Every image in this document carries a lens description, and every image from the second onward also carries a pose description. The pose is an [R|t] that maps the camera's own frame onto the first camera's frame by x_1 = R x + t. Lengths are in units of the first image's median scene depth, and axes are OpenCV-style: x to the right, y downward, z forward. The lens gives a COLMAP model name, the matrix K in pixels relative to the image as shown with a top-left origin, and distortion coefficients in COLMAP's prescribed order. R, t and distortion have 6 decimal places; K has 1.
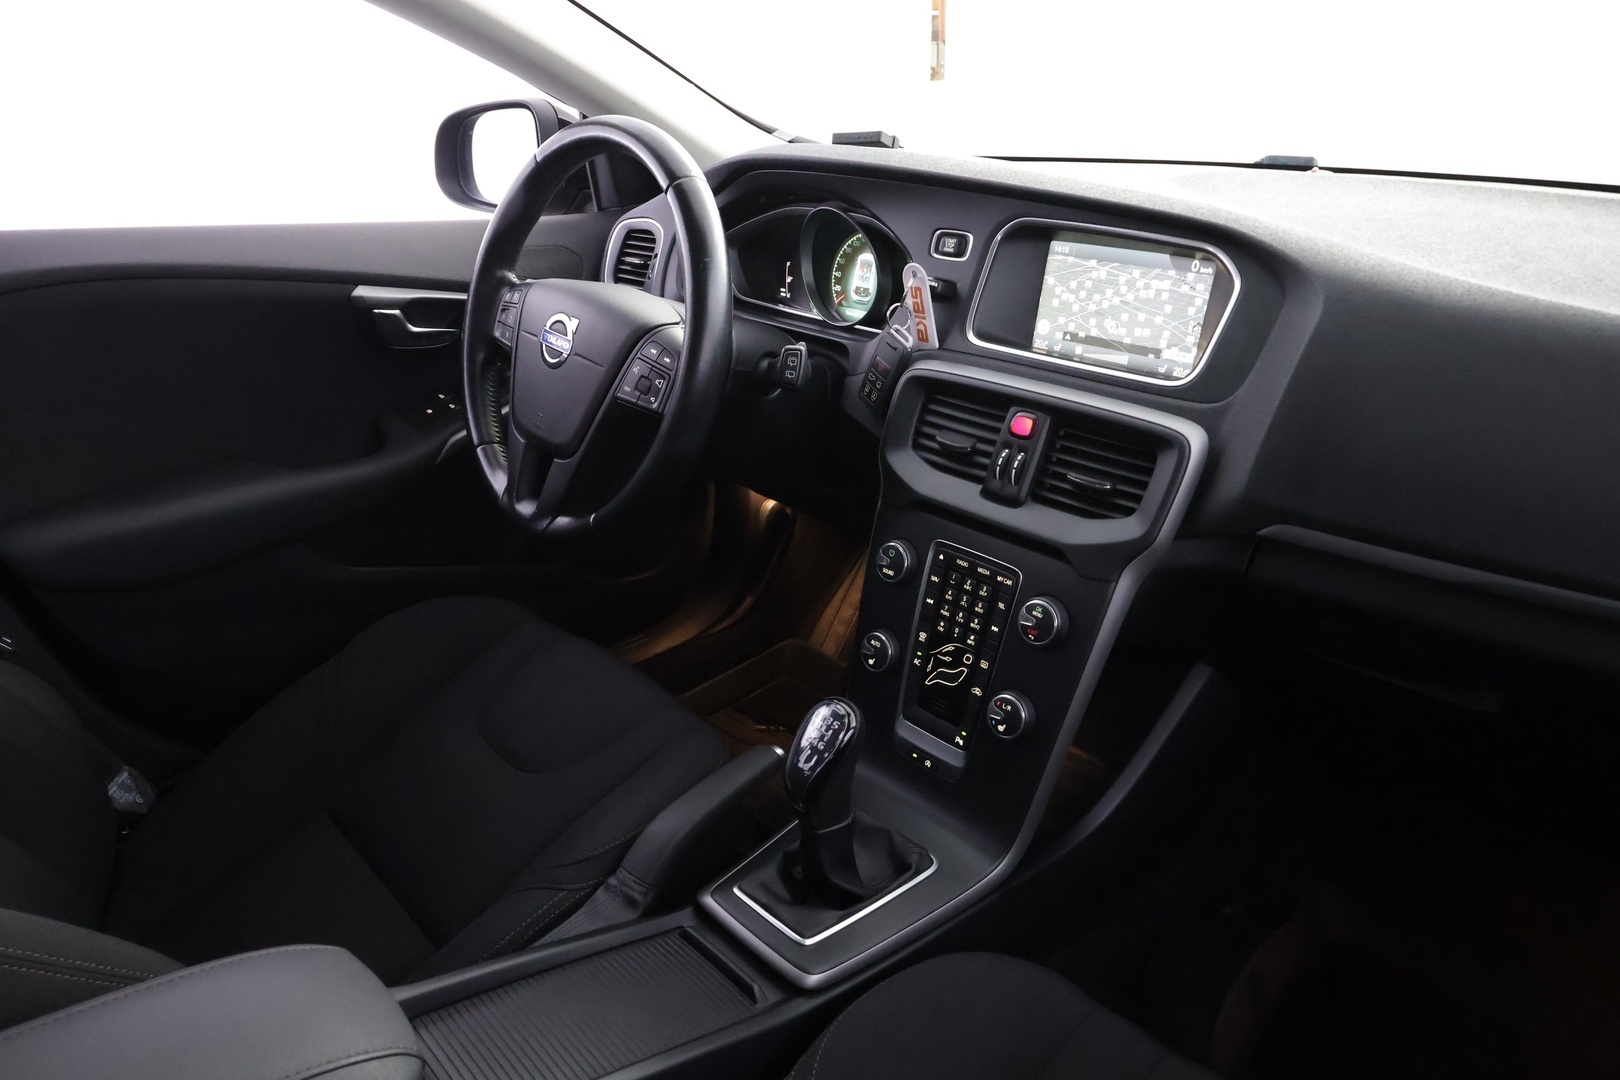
lens RADIAL K [[1102.2, 0, 808.7], [0, 1102.2, 538.6], [0, 0, 1]] dist [0.000526, -0.000028]
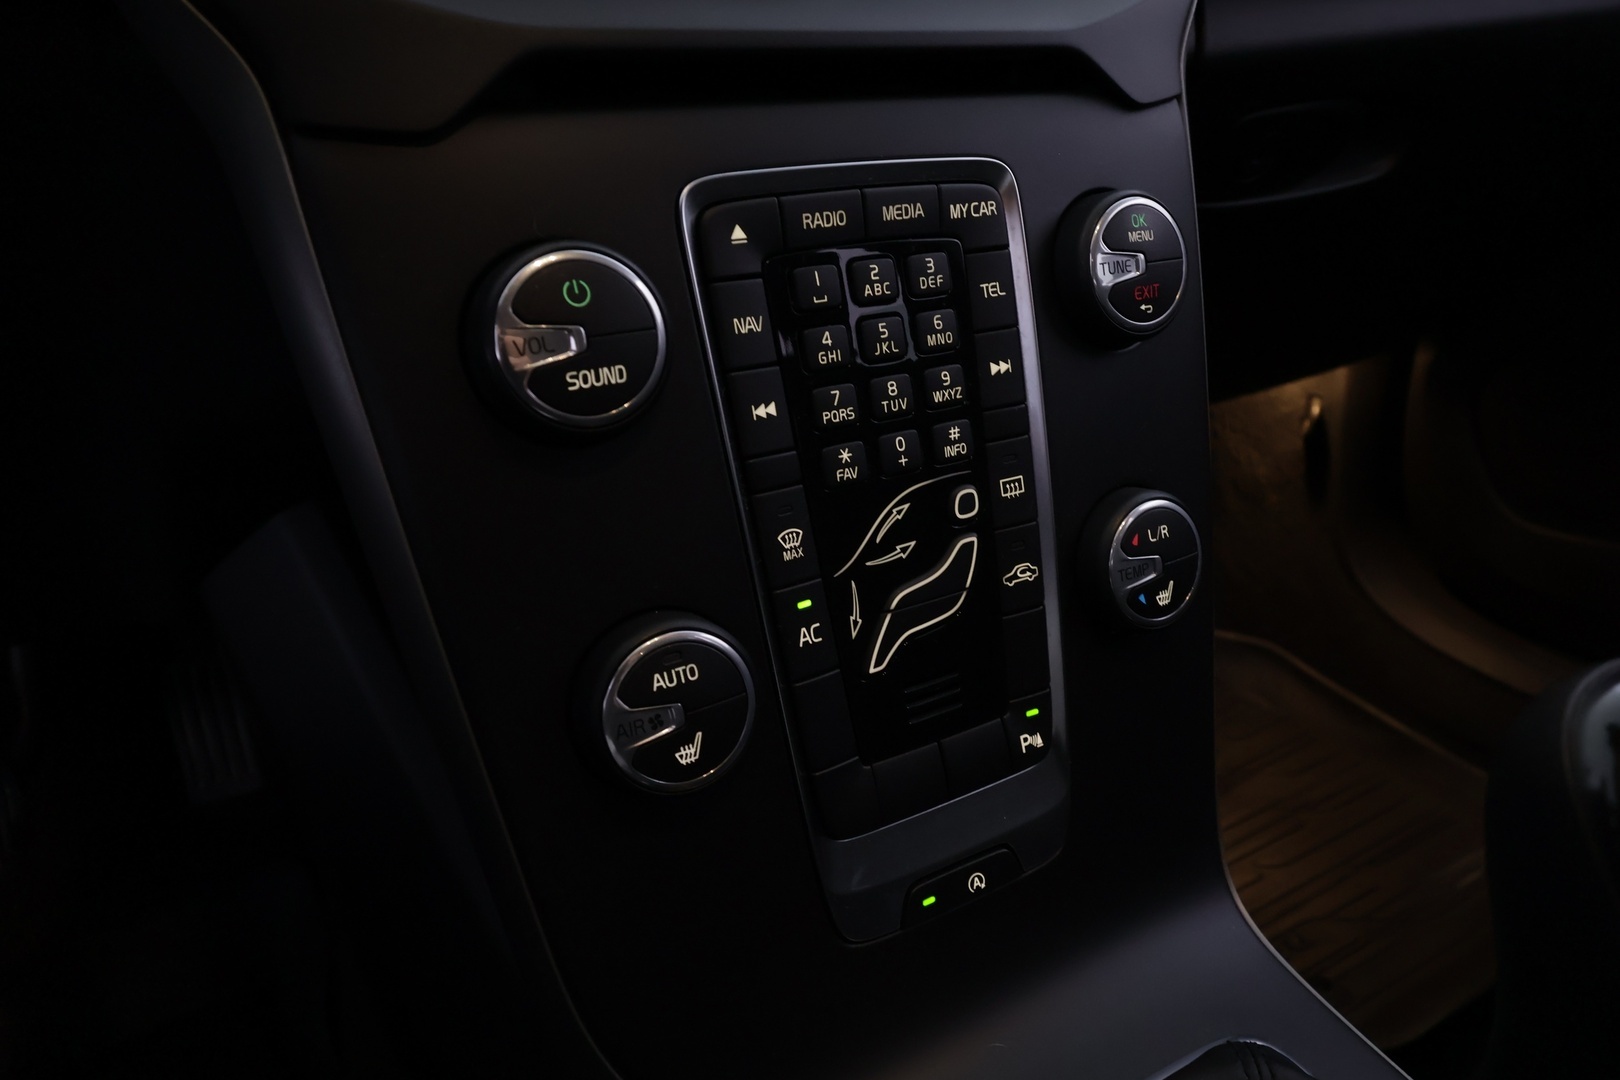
lens RADIAL K [[1102.2, 0, 812.0], [0, 1102.2, 538.1], [0, 0, 1]] dist [0.000526, -0.000028]
pose [[0.202965, -0.397076, 0.895062, -0.145812], [0.386597, 0.872324, 0.299324, 0.007801], [-0.899638, 0.285276, 0.330559, 0.935115]]
